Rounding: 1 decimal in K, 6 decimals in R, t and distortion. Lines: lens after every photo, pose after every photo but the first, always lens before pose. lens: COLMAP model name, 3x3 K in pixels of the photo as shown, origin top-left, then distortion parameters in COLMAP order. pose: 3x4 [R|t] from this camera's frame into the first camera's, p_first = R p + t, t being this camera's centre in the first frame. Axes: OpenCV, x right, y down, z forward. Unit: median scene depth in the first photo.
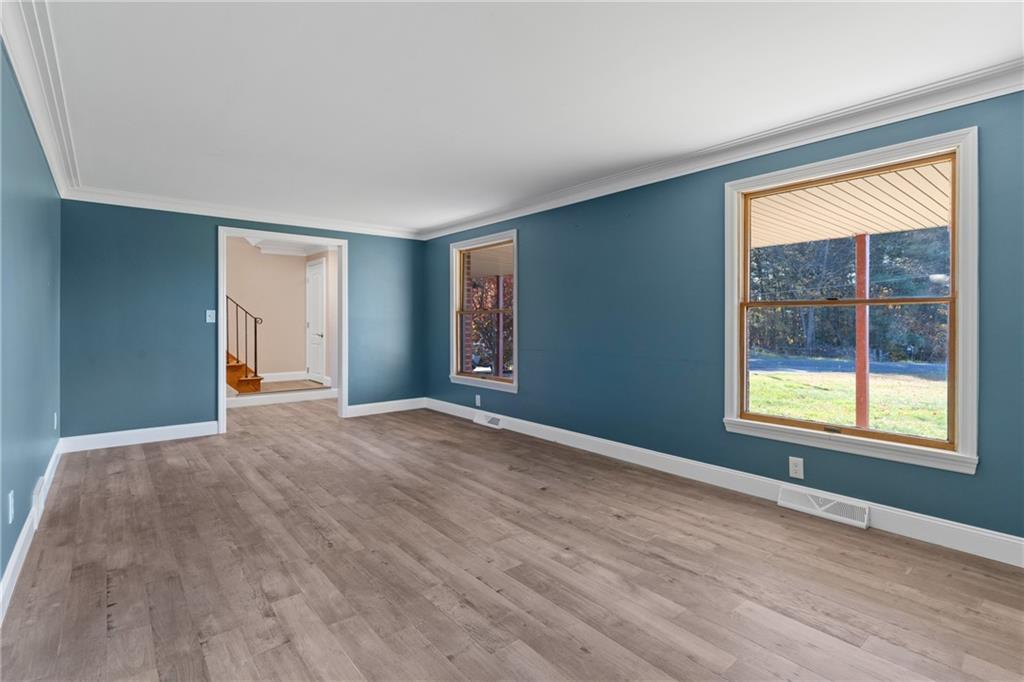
lens RADIAL K [[489.5, 0, 510.4], [0, 489.5, 332.8], [0, 0, 1]] dist [-0.000101, 0.001571]
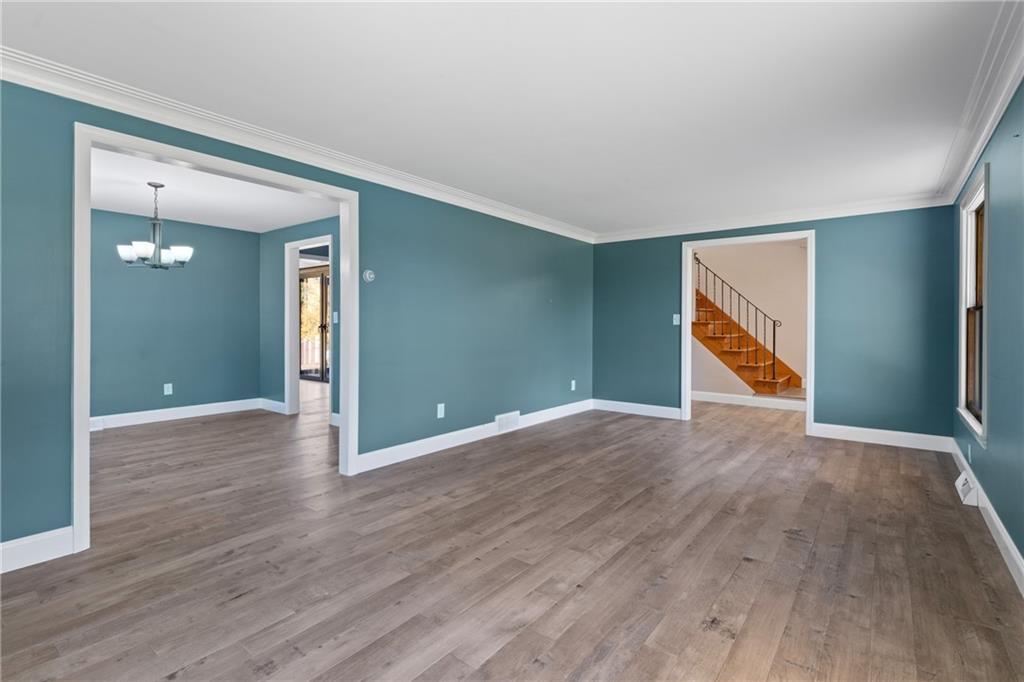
lens RADIAL K [[489.5, 0, 508.0], [0, 489.5, 335.8], [0, 0, 1]] dist [-0.000101, 0.001571]
pose [[0.227648, 0.026728, -0.973377, 0.814272], [-0.026705, 0.999419, 0.021197, -0.015097], [0.973377, 0.021168, 0.228229, 0.593184]]
